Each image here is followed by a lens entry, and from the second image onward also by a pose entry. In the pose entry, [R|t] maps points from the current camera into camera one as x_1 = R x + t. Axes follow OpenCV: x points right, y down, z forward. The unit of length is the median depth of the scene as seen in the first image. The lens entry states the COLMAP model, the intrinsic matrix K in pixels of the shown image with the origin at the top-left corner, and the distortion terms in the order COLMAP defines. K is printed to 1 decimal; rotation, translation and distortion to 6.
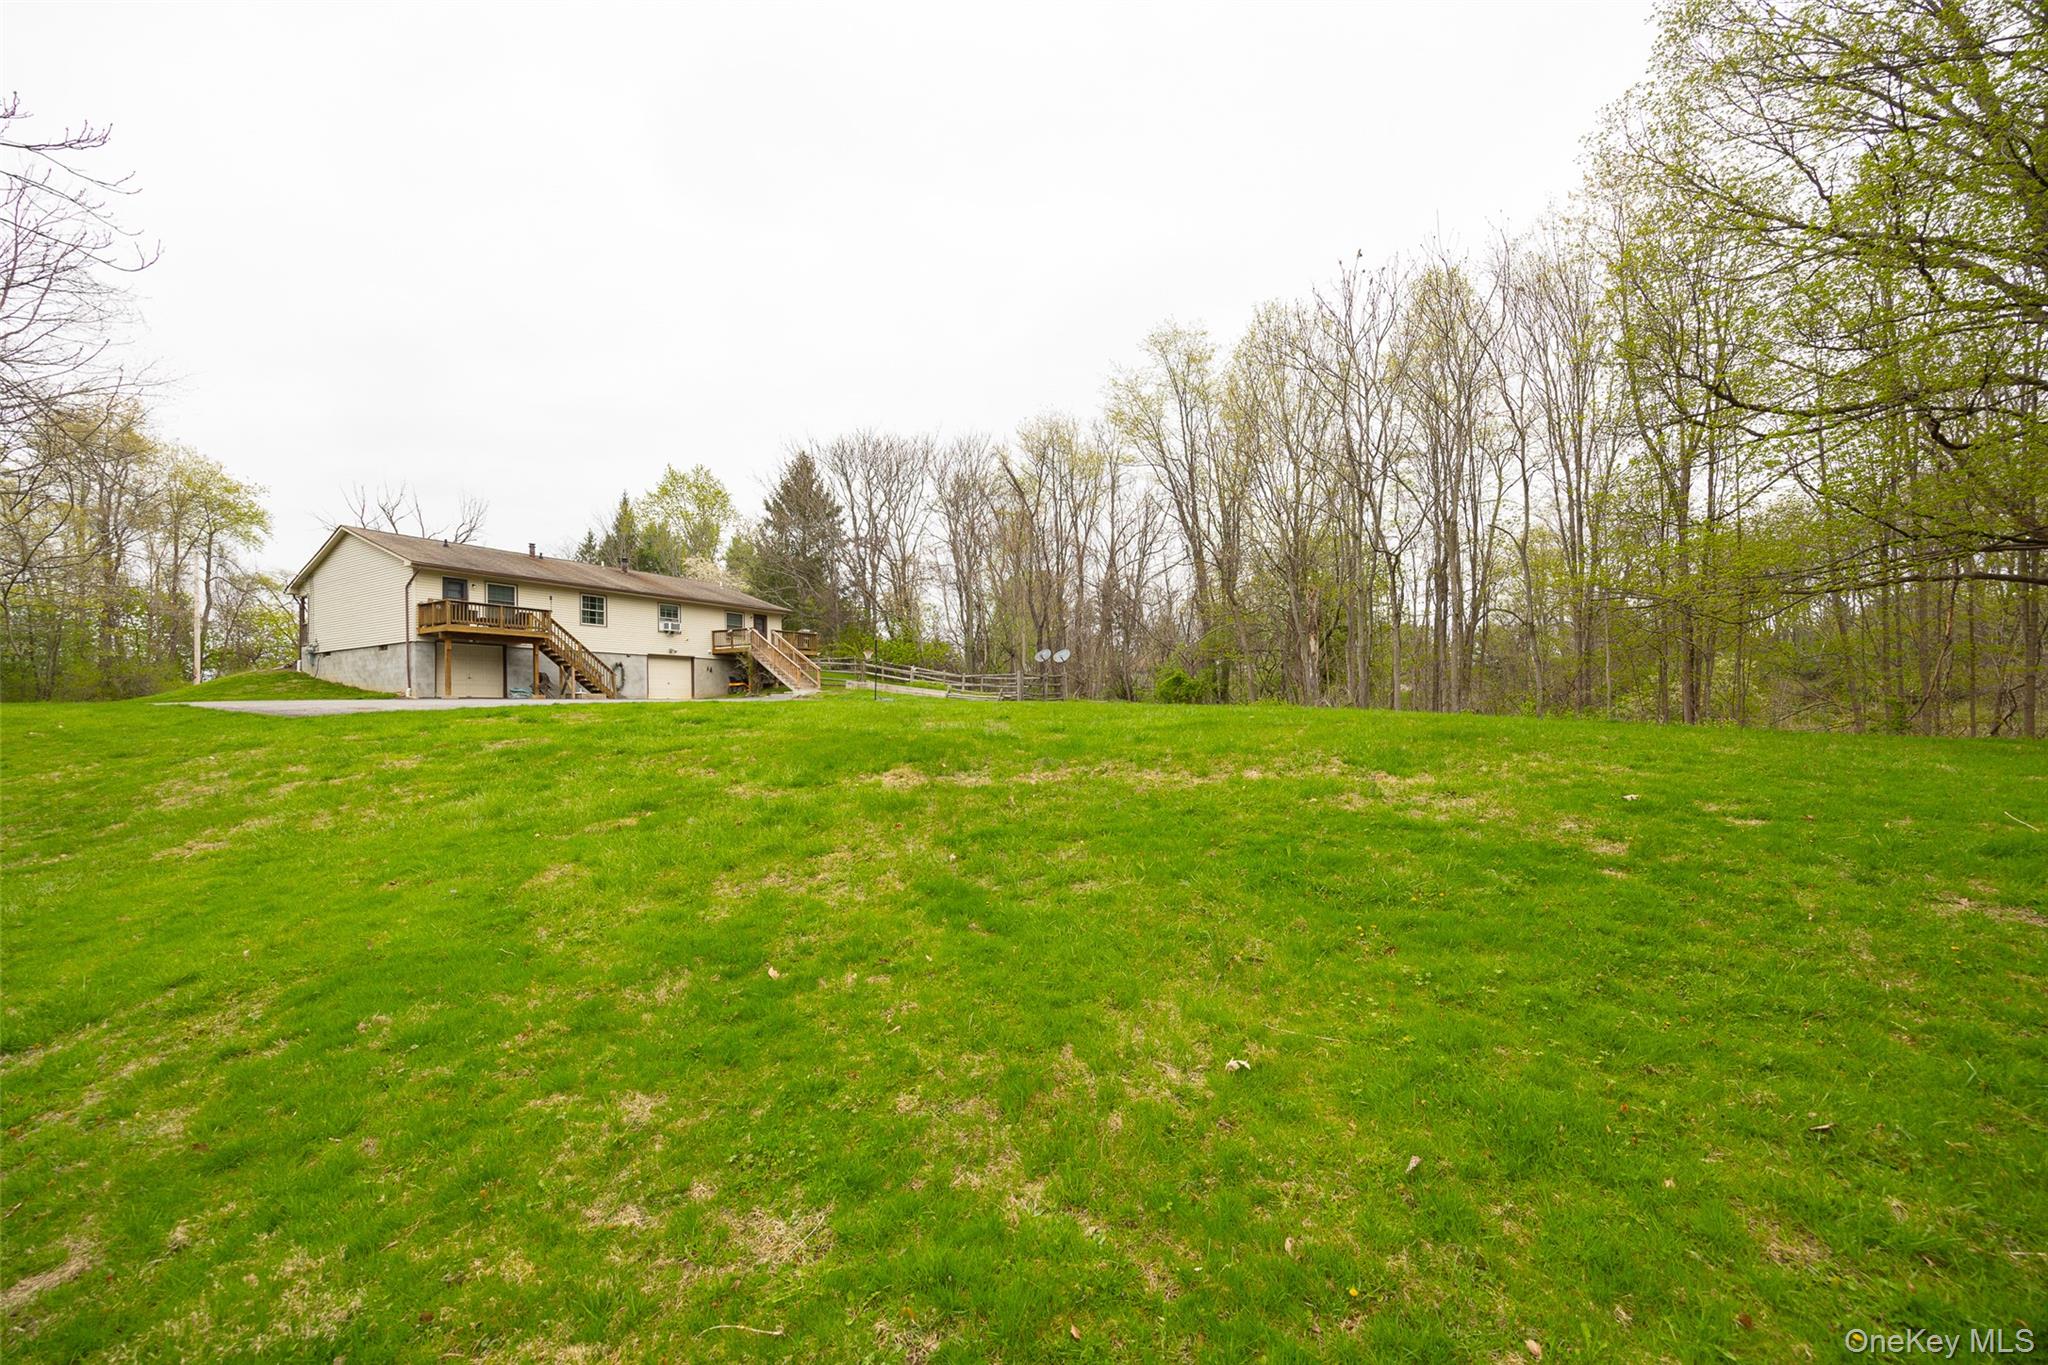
lens RADIAL K [[793.9, 0, 1034.0], [0, 793.9, 700.1], [0, 0, 1]] dist [0.003253, 0.000080]
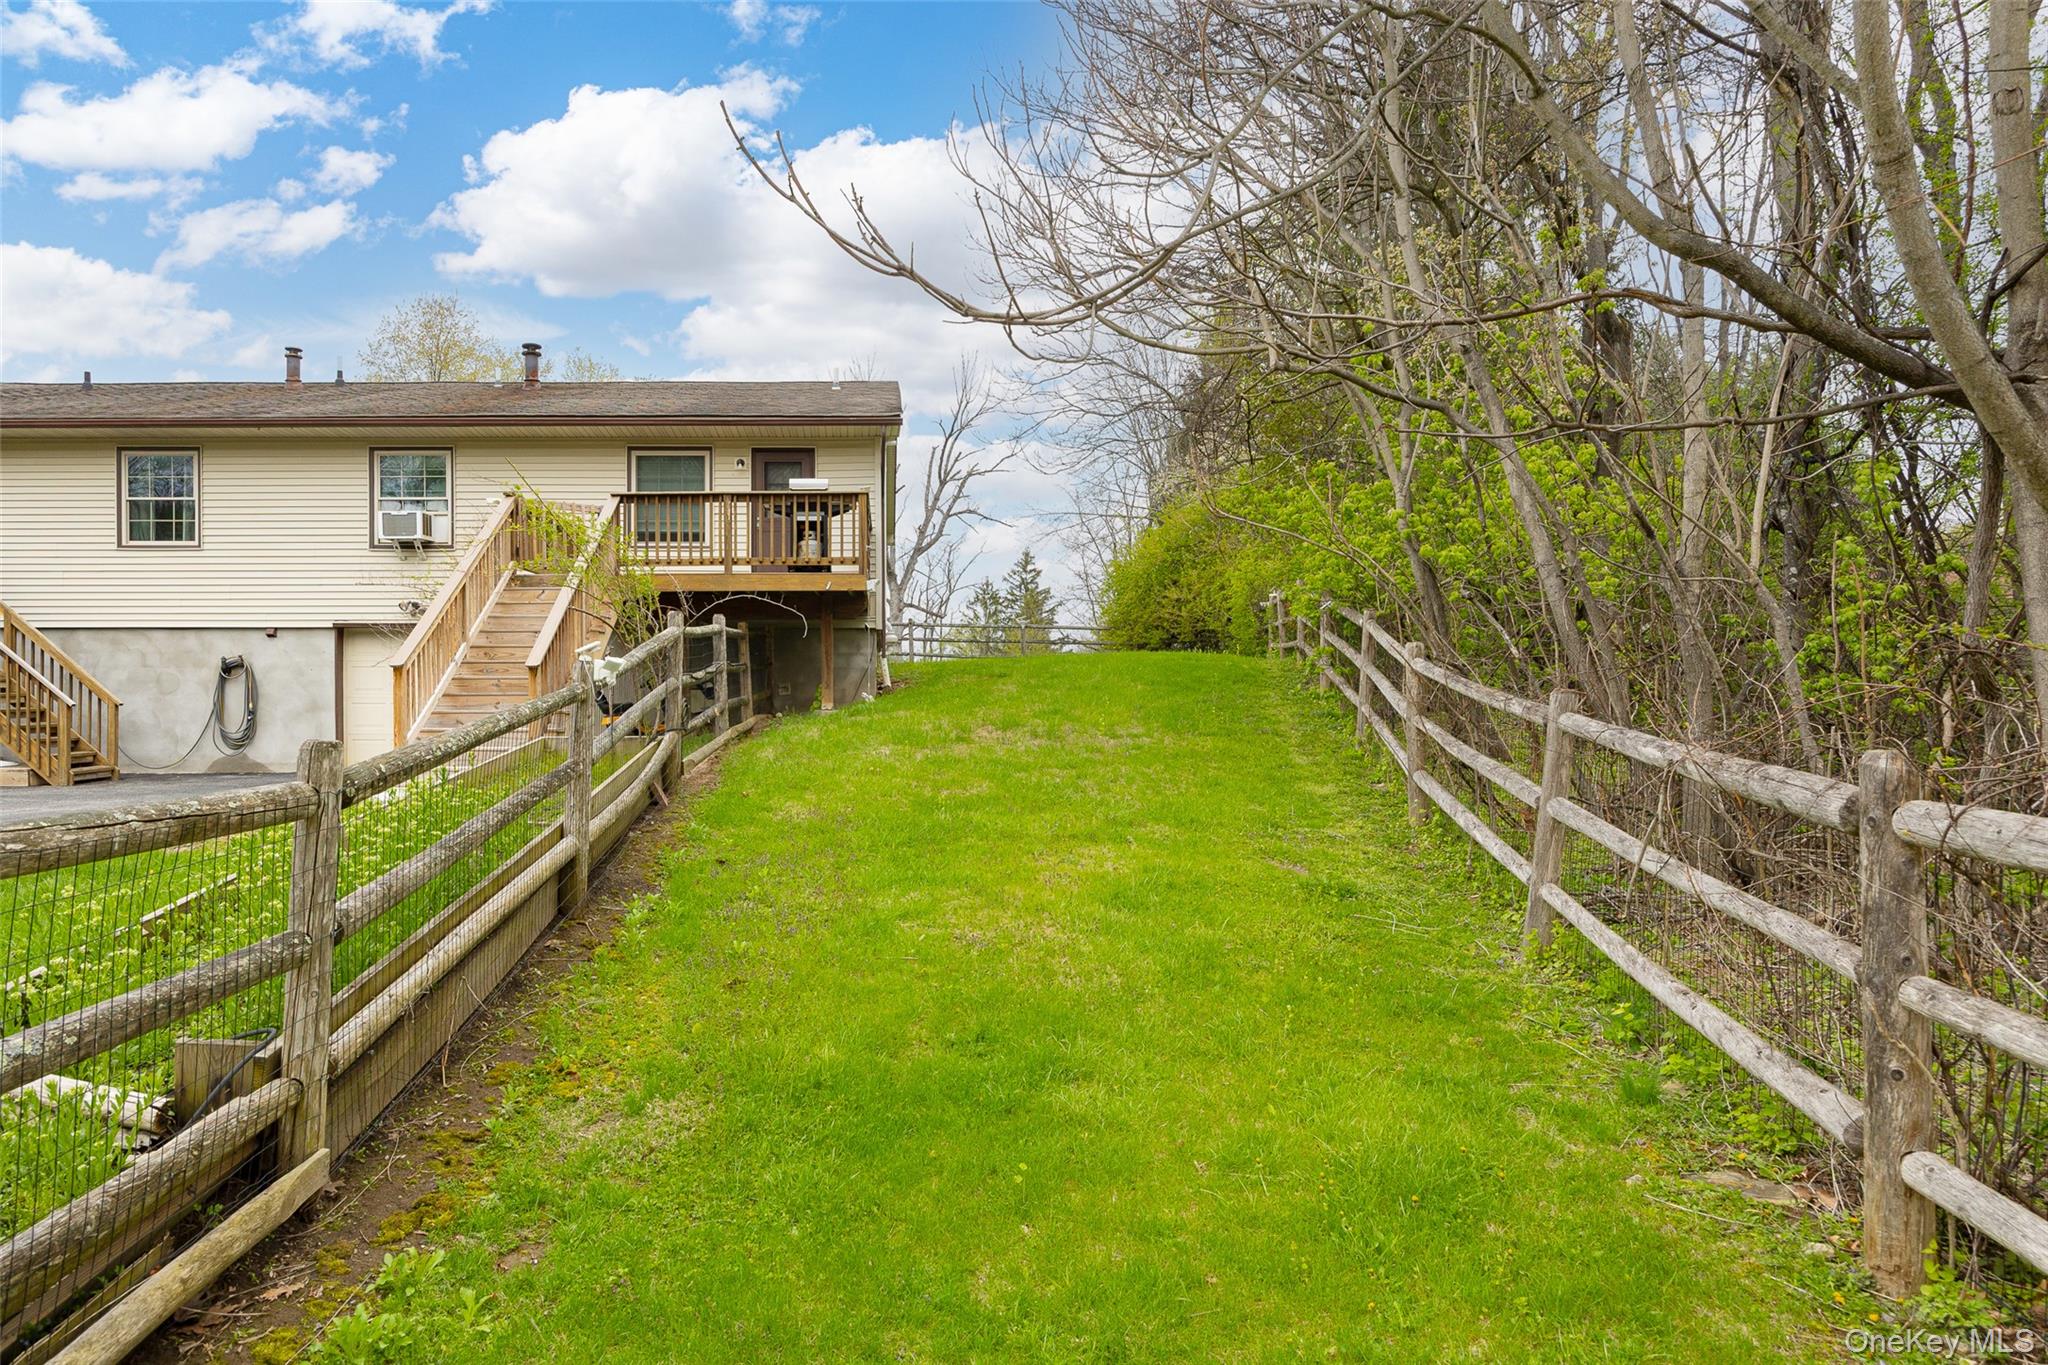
lens RADIAL K [[1164.8, 0, 1024.7], [0, 1164.8, 686.6], [0, 0, 1]] dist [-0.004164, -0.000461]
pose [[0.491805, -0.004609, -0.870693, 0.025113], [0.000533, 0.999987, -0.004992, -0.033173], [0.870705, 0.001992, 0.491801, 1.040705]]
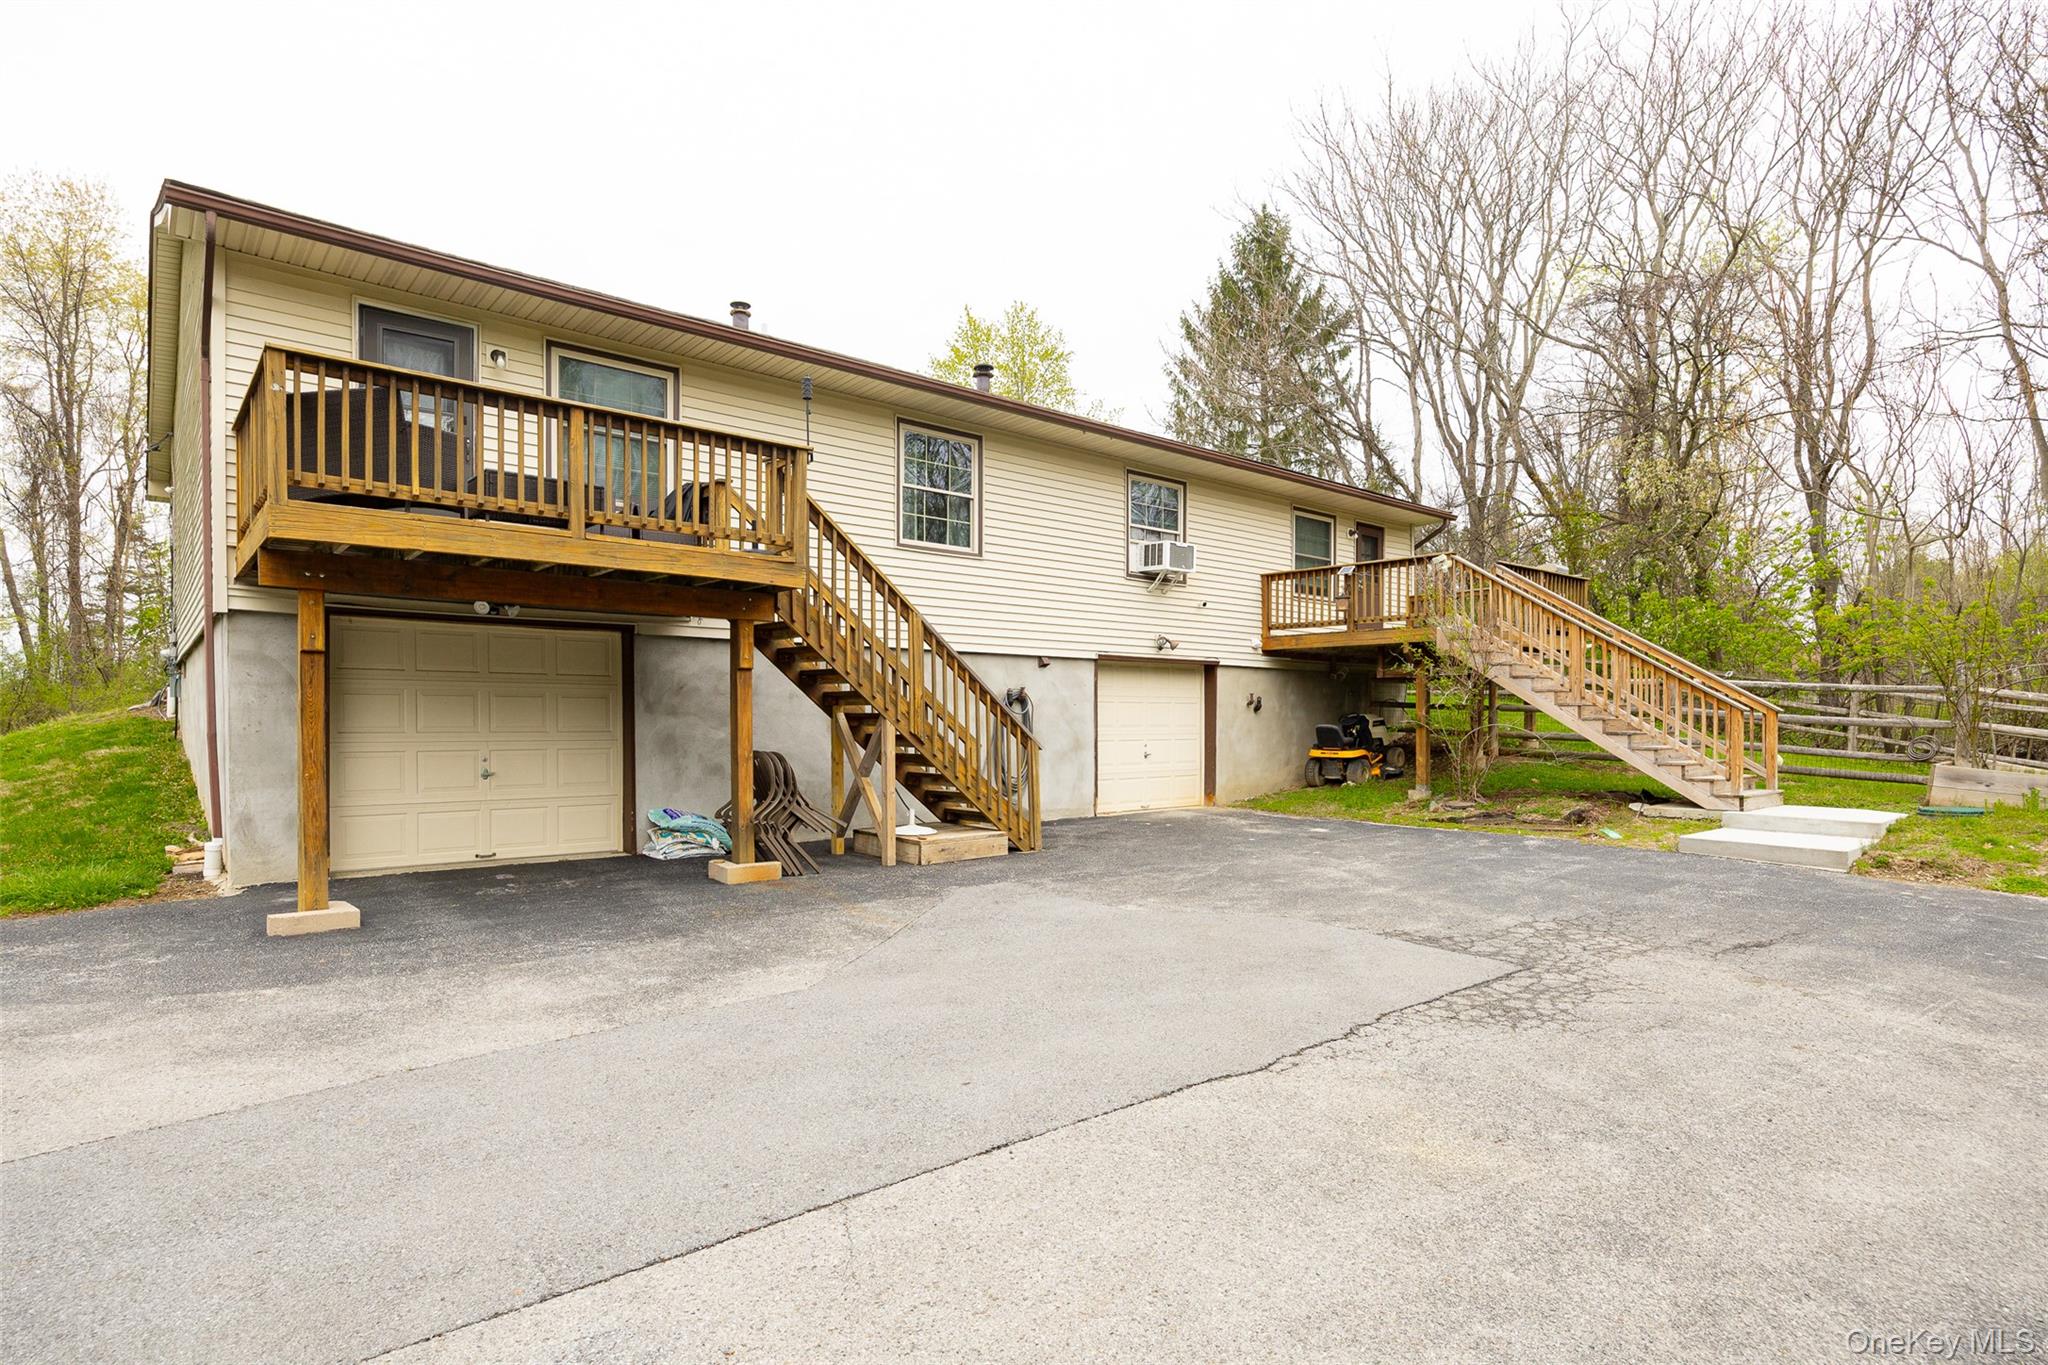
lens RADIAL K [[1056.2, 0, 1020.9], [0, 1056.2, 692.8], [0, 0, 1]] dist [-0.002550, -0.000071]
pose [[0.950345, 0.000304, -0.311198, -0.409294], [-0.003970, 0.999930, -0.011149, -0.041776], [0.311173, 0.011831, 0.950280, 0.660689]]
